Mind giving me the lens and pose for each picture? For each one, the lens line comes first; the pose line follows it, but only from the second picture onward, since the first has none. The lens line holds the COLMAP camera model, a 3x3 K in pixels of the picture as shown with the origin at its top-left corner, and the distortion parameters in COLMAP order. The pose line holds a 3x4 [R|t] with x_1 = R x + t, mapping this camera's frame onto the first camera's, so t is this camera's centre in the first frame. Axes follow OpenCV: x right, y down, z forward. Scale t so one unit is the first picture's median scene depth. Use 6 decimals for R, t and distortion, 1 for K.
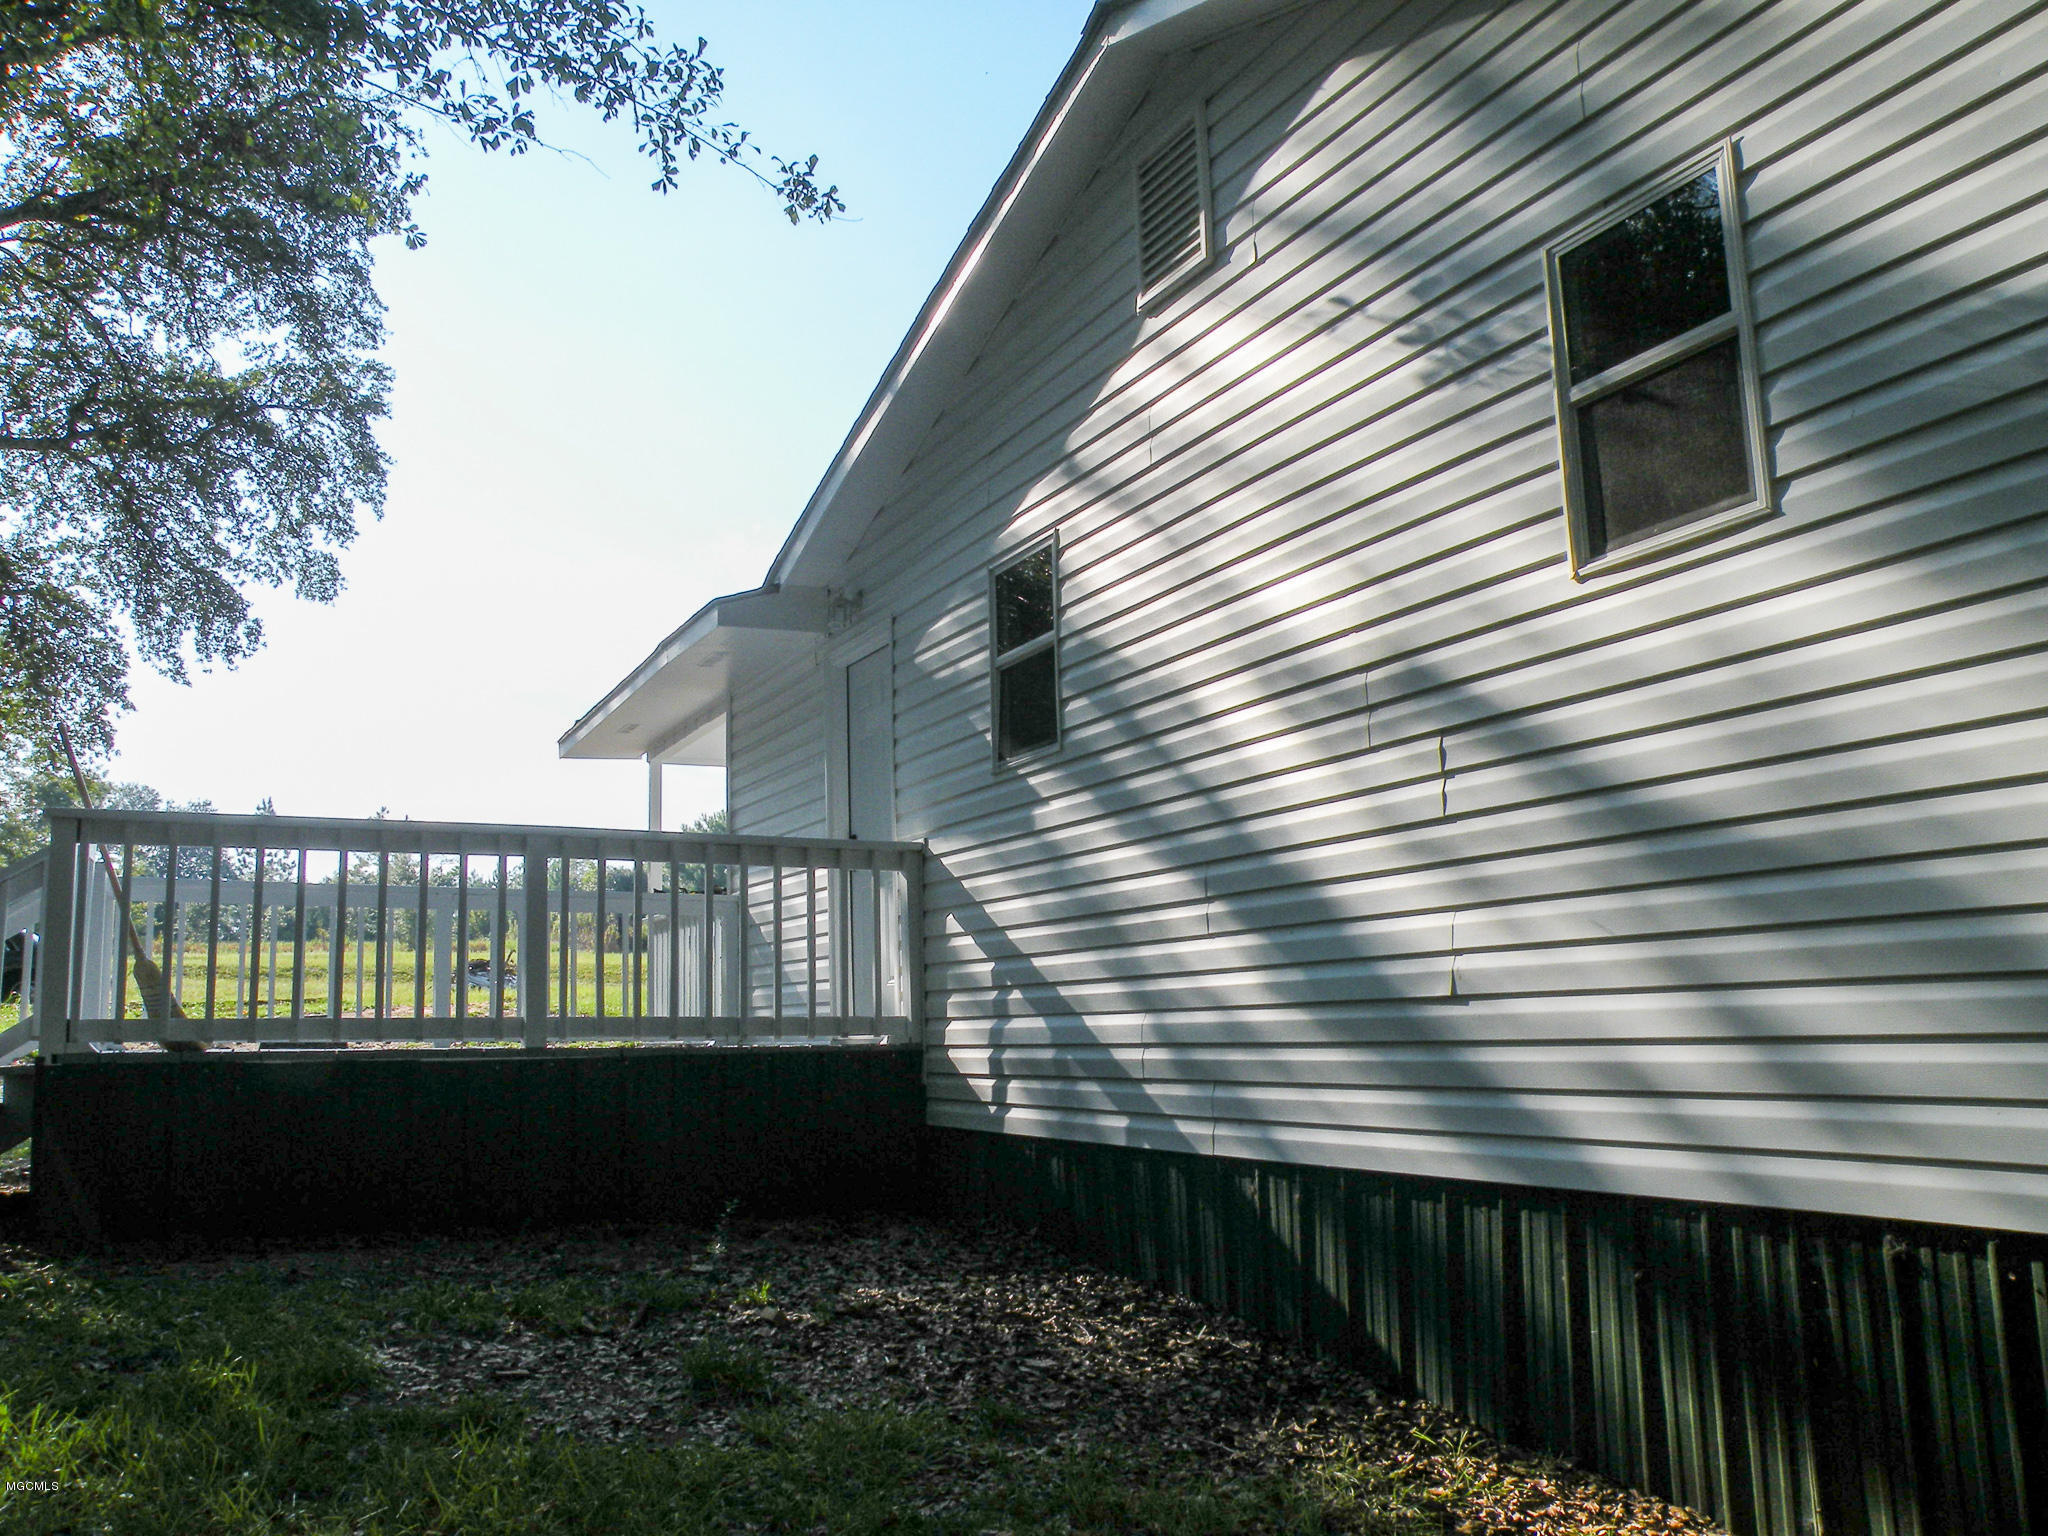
lens RADIAL K [[1650.1, 0, 1035.6], [0, 1650.1, 790.3], [0, 0, 1]] dist [-0.107991, 0.050455]
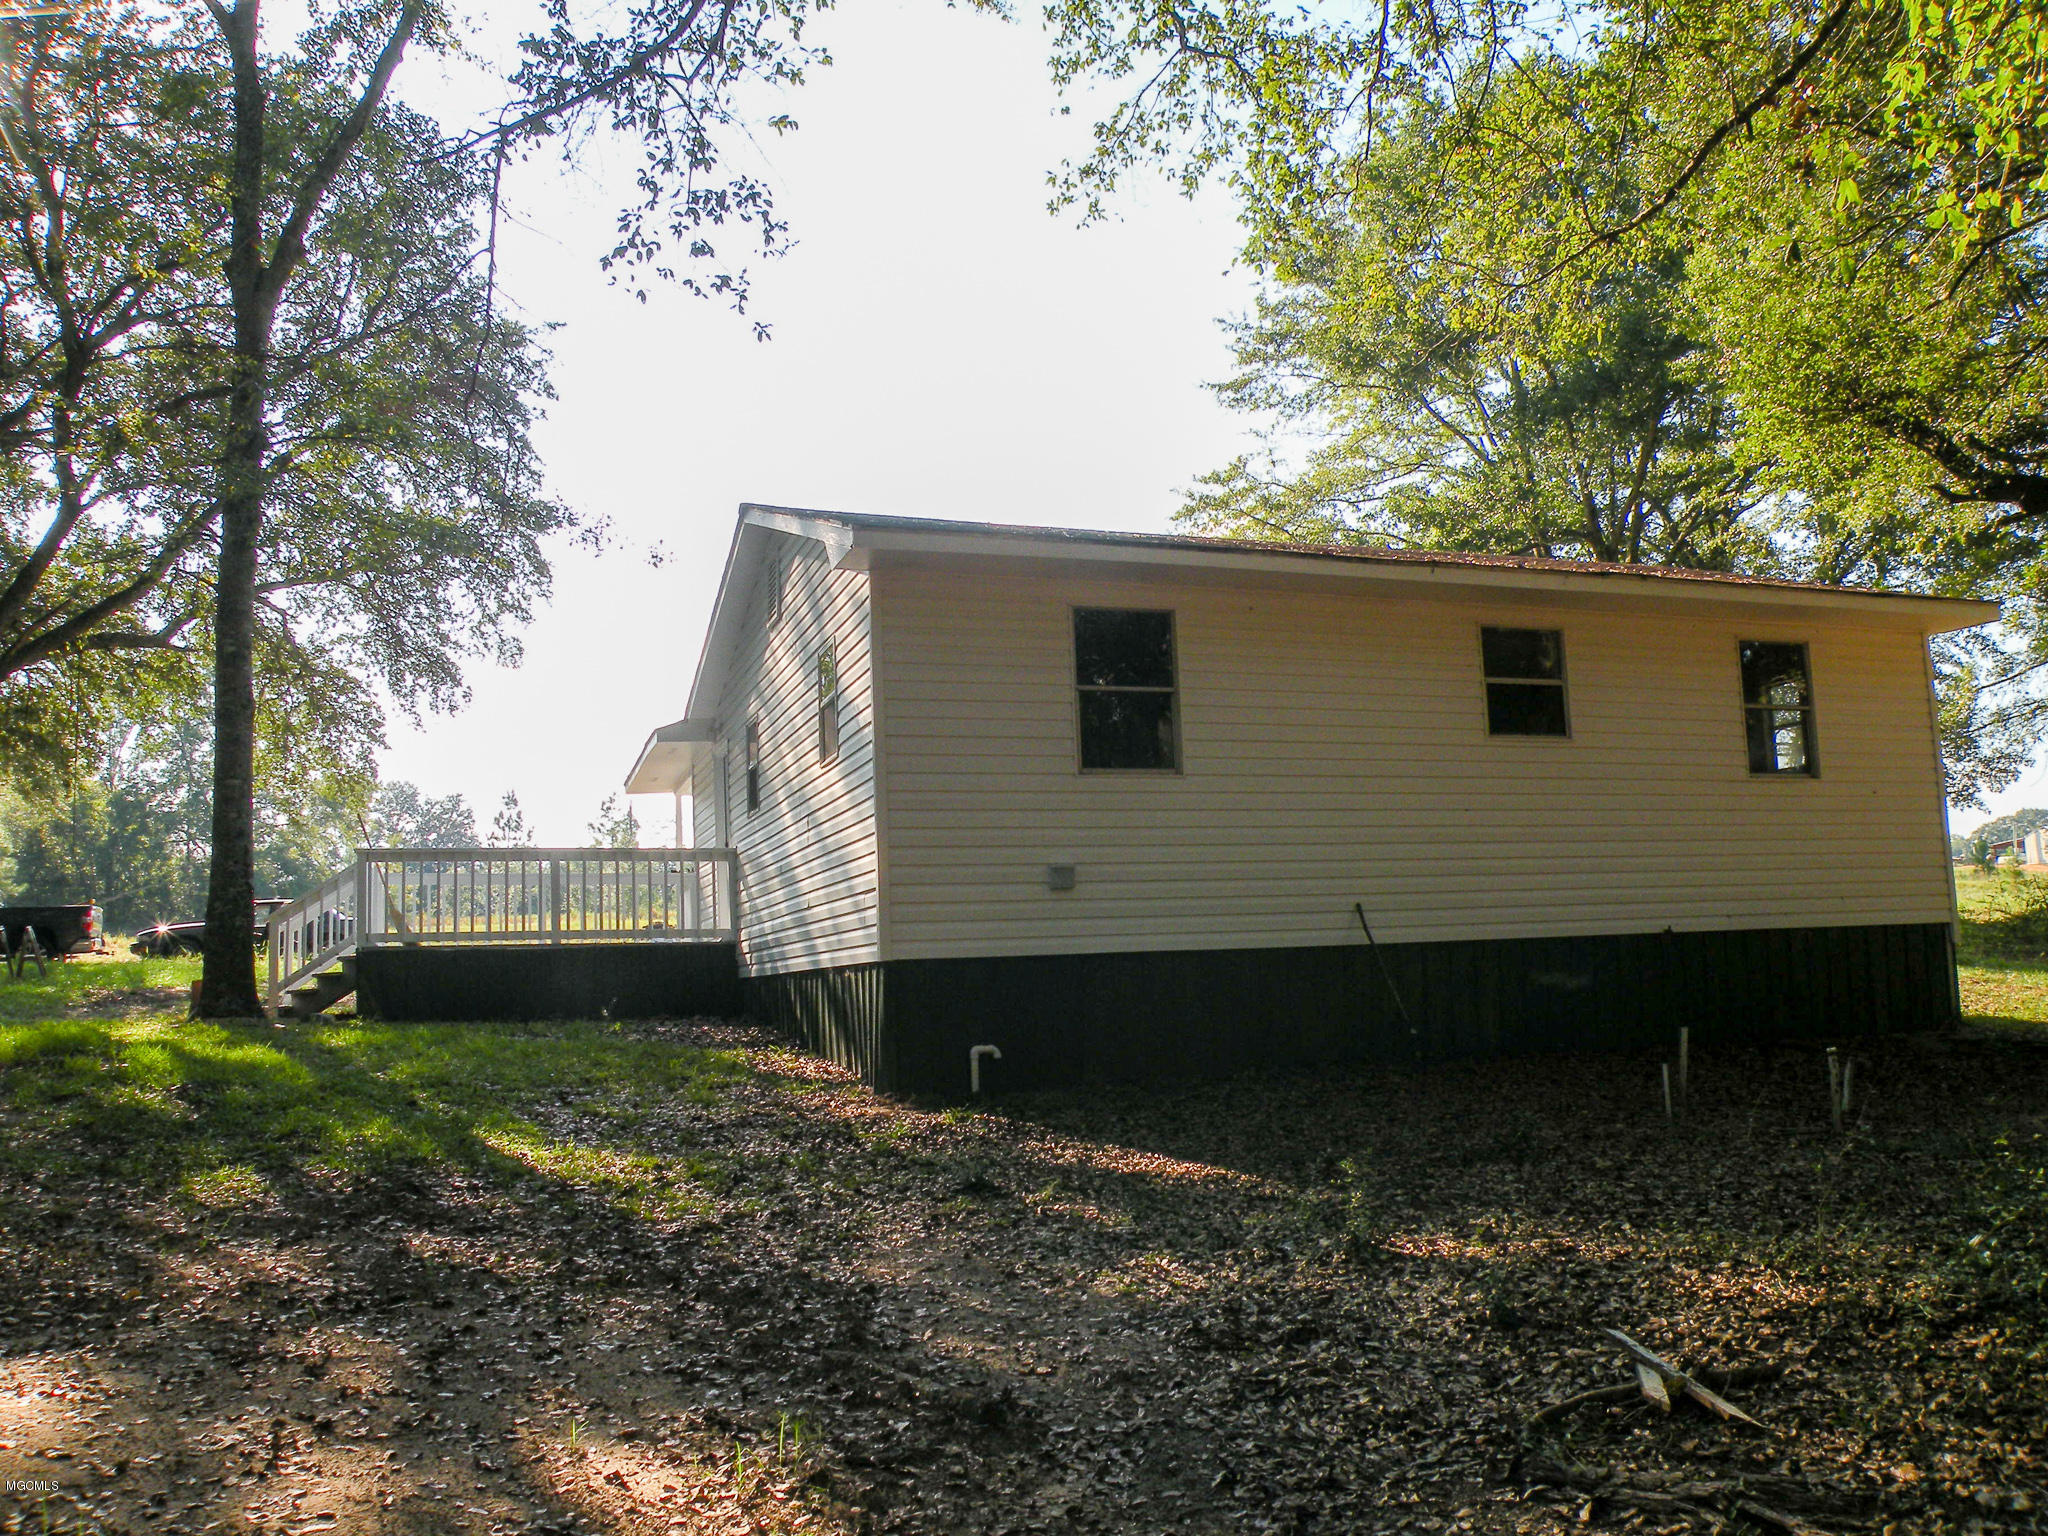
lens RADIAL K [[1650.1, 0, 1017.8], [0, 1650.1, 755.5], [0, 0, 1]] dist [-0.107991, 0.050455]
pose [[0.988496, -0.033703, -0.147443, 0.573439], [0.034479, 0.999402, 0.002712, -0.077162], [0.147263, -0.007765, 0.989067, -0.992866]]
